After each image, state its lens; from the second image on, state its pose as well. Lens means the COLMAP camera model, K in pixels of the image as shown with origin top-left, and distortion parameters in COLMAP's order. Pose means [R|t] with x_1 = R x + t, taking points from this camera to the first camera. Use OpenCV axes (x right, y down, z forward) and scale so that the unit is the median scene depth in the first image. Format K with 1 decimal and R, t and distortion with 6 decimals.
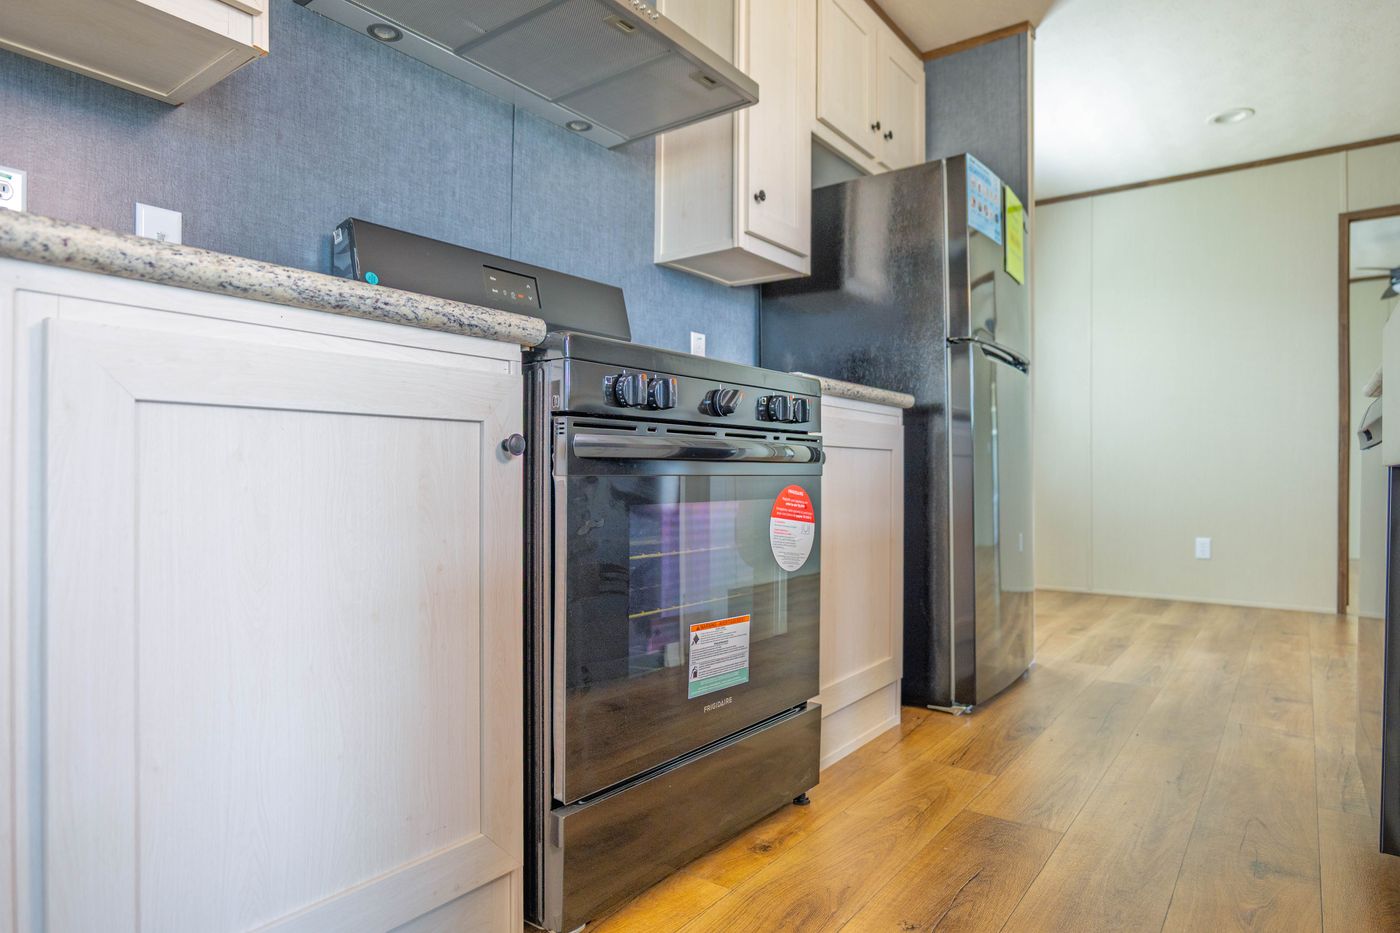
lens RADIAL K [[815.2, 0, 699.3], [0, 815.2, 472.3], [0, 0, 1]] dist [-0.037024, 0.021721]
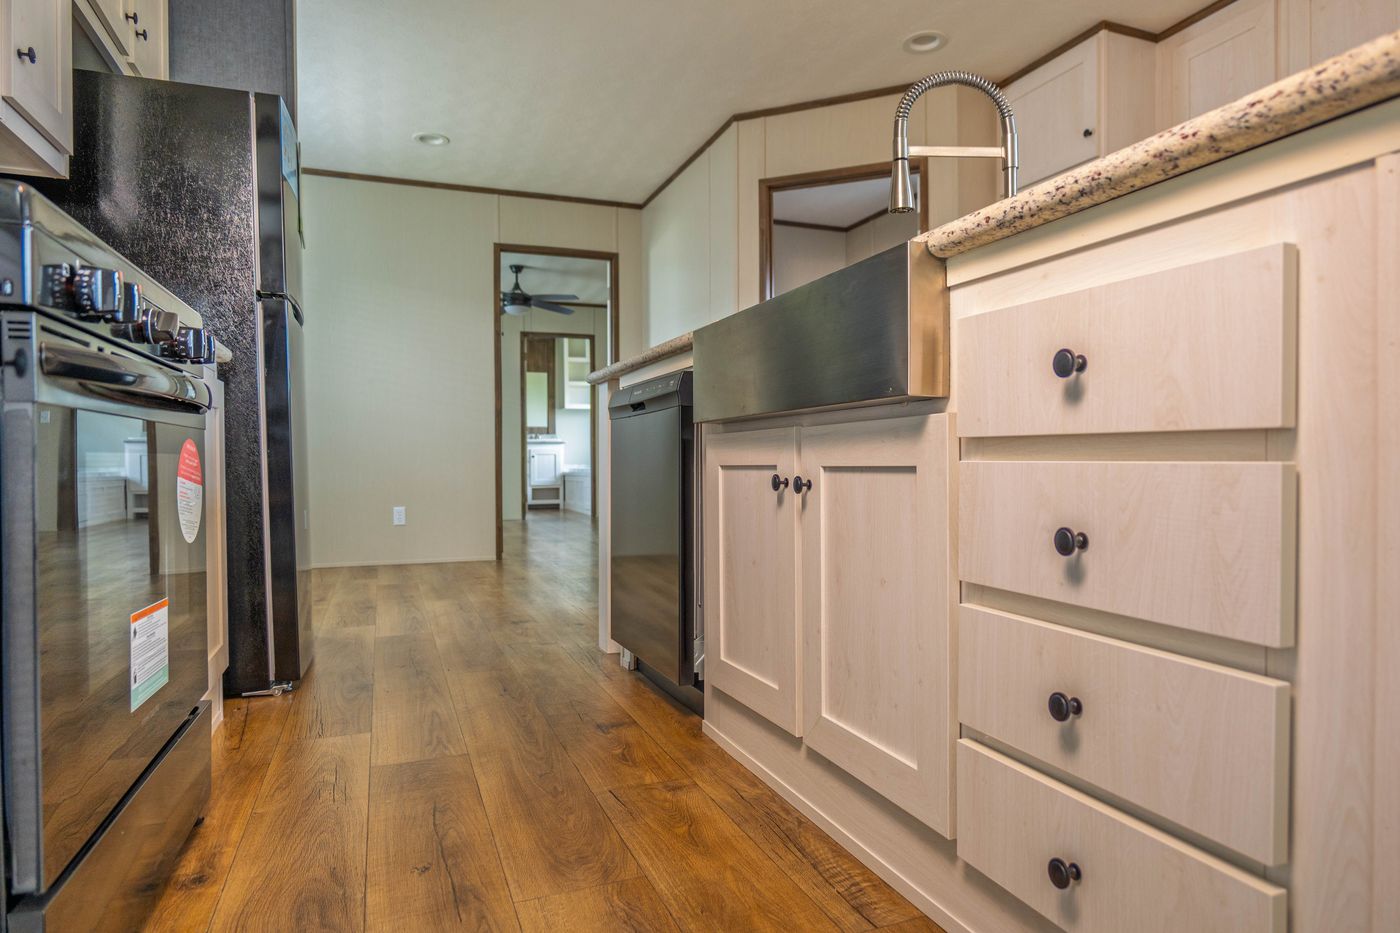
lens RADIAL K [[815.2, 0, 698.4], [0, 815.2, 471.8], [0, 0, 1]] dist [-0.037024, 0.021721]
pose [[0.527948, -0.020265, 0.849035, -0.229908], [0.007640, 0.999788, 0.019112, 0.028501], [-0.849242, -0.003603, 0.527991, 0.101334]]
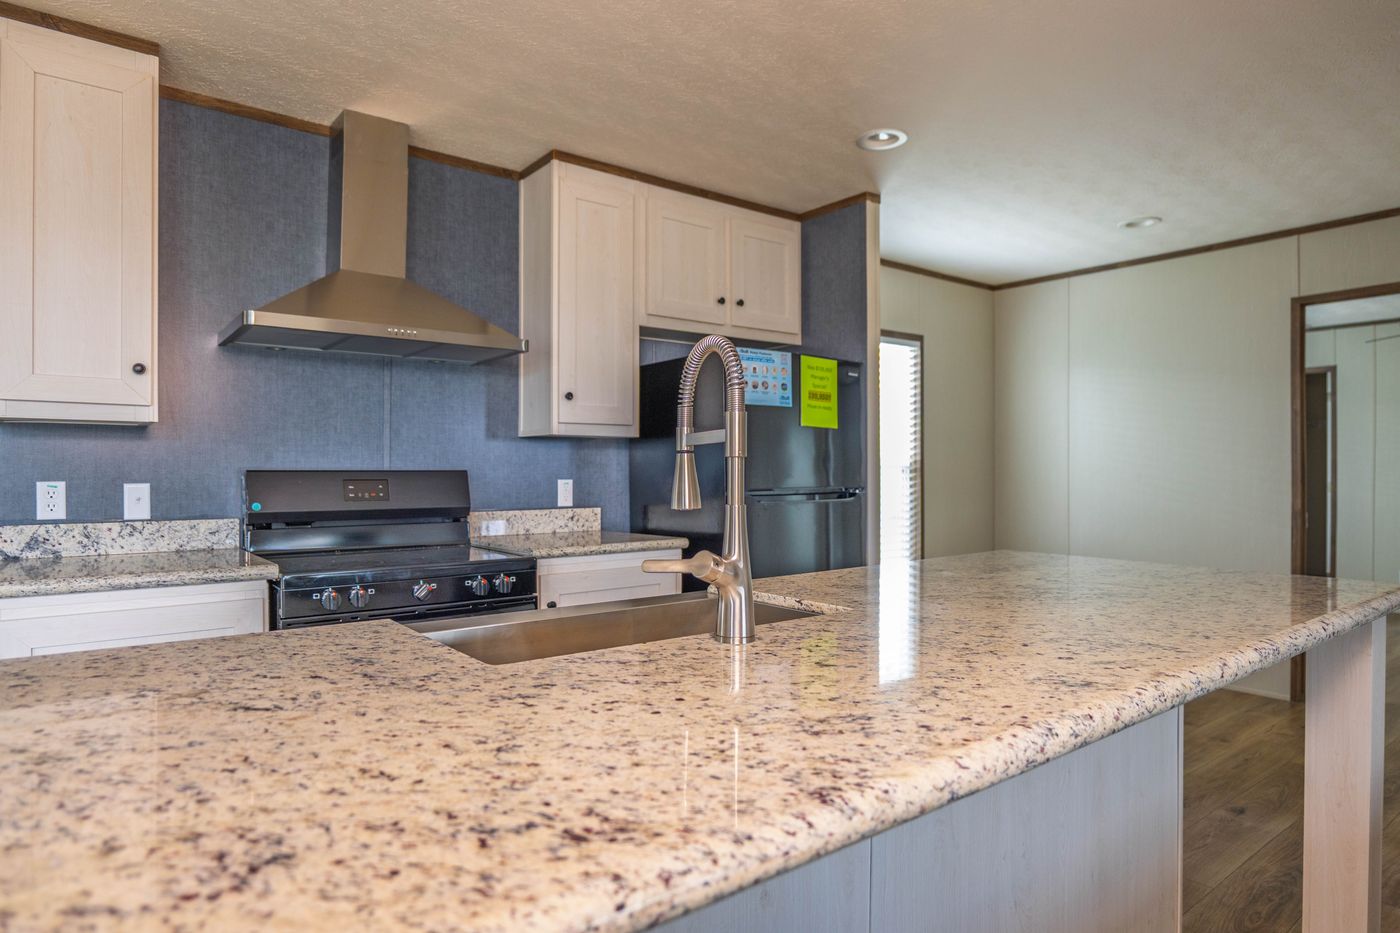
lens RADIAL K [[815.2, 0, 699.1], [0, 815.2, 472.4], [0, 0, 1]] dist [-0.037024, 0.021721]
pose [[0.965466, -0.004517, -0.260491, 0.652815], [0.006007, 0.999970, 0.004924, -0.218154], [0.260461, -0.006319, 0.965464, -0.279406]]
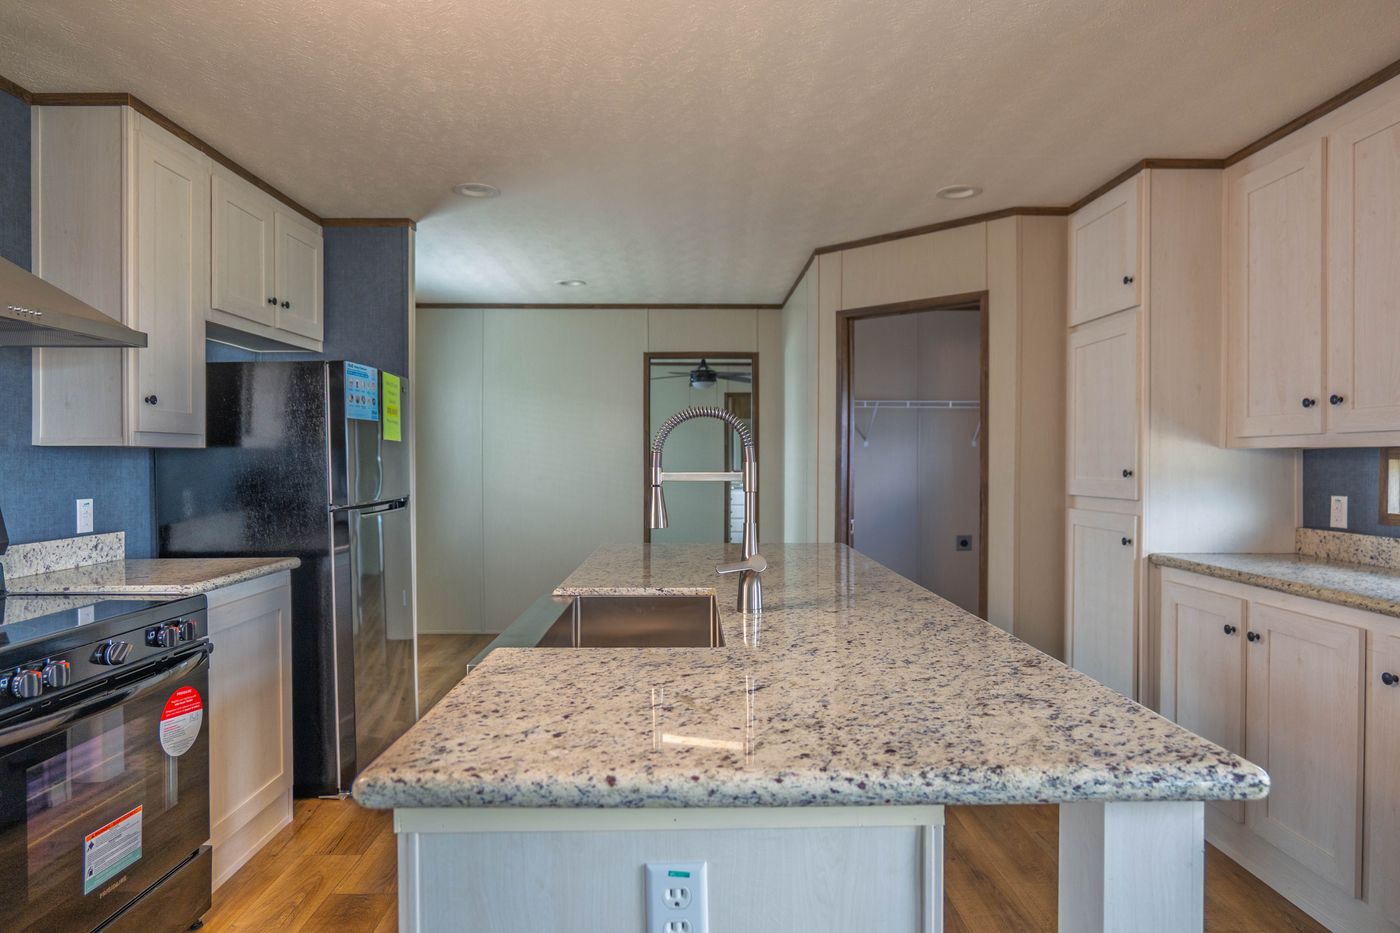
lens RADIAL K [[815.2, 0, 700.0], [0, 815.2, 468.7], [0, 0, 1]] dist [-0.037024, 0.021721]
pose [[0.792755, -0.011220, 0.609437, -0.004550], [0.001752, 0.999868, 0.016129, -0.262422], [-0.609537, -0.011718, 0.792671, -0.375129]]
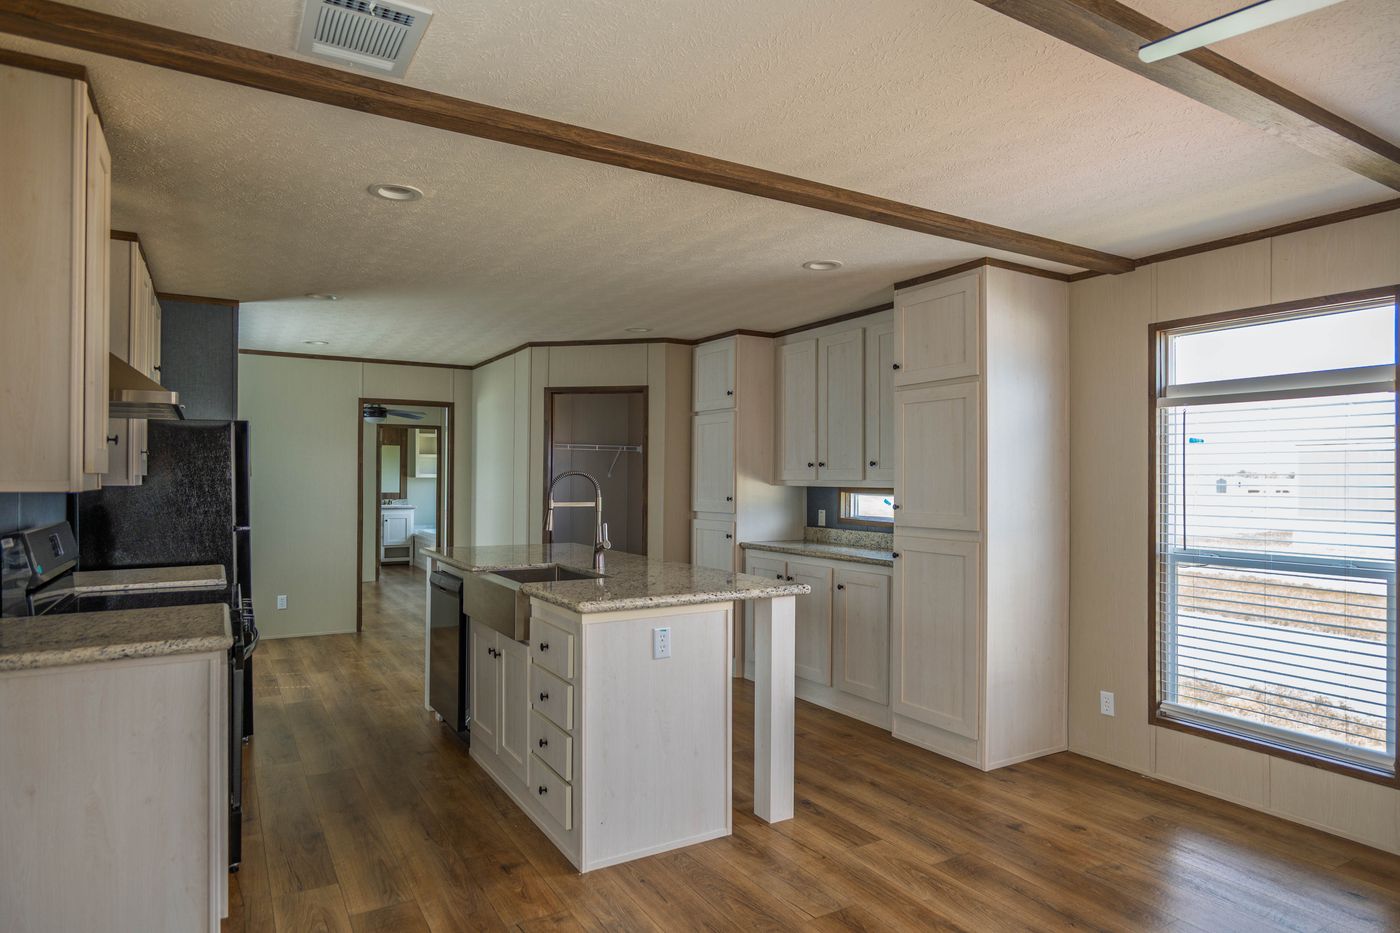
lens RADIAL K [[815.2, 0, 699.8], [0, 815.2, 477.0], [0, 0, 1]] dist [-0.037024, 0.021721]
pose [[0.377805, -0.000121, 0.925885, -0.981334], [-0.007275, 0.999969, 0.003099, -0.306840], [-0.925857, -0.007907, 0.377792, -0.604406]]
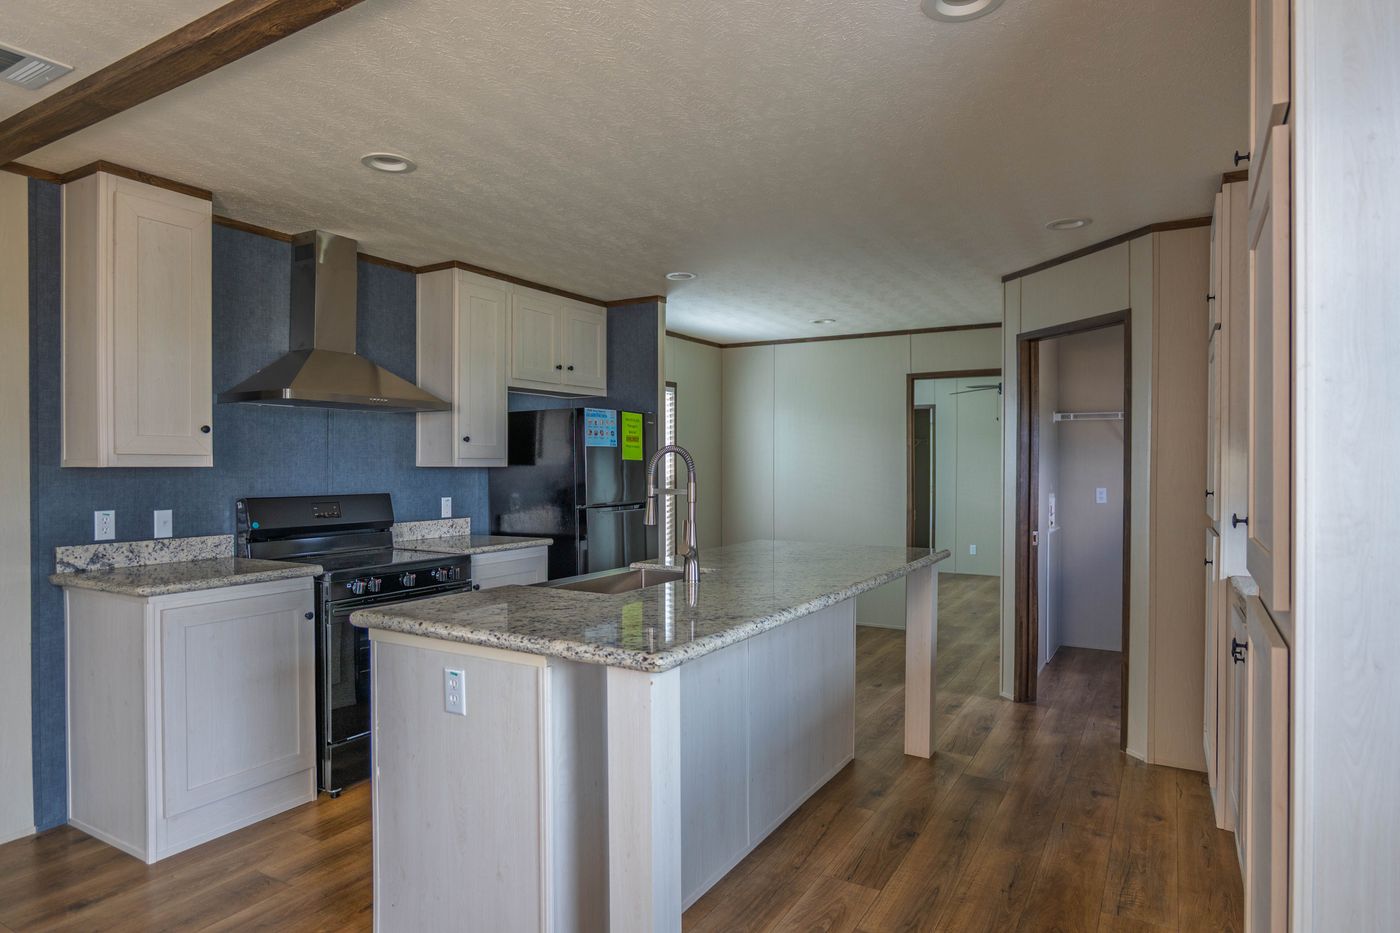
lens RADIAL K [[815.2, 0, 699.3], [0, 815.2, 474.5], [0, 0, 1]] dist [-0.037024, 0.021721]
pose [[0.993600, -0.005125, 0.112836, 0.407697], [0.003302, 0.999861, 0.016340, -0.288931], [-0.112904, -0.015863, 0.993479, -0.982075]]
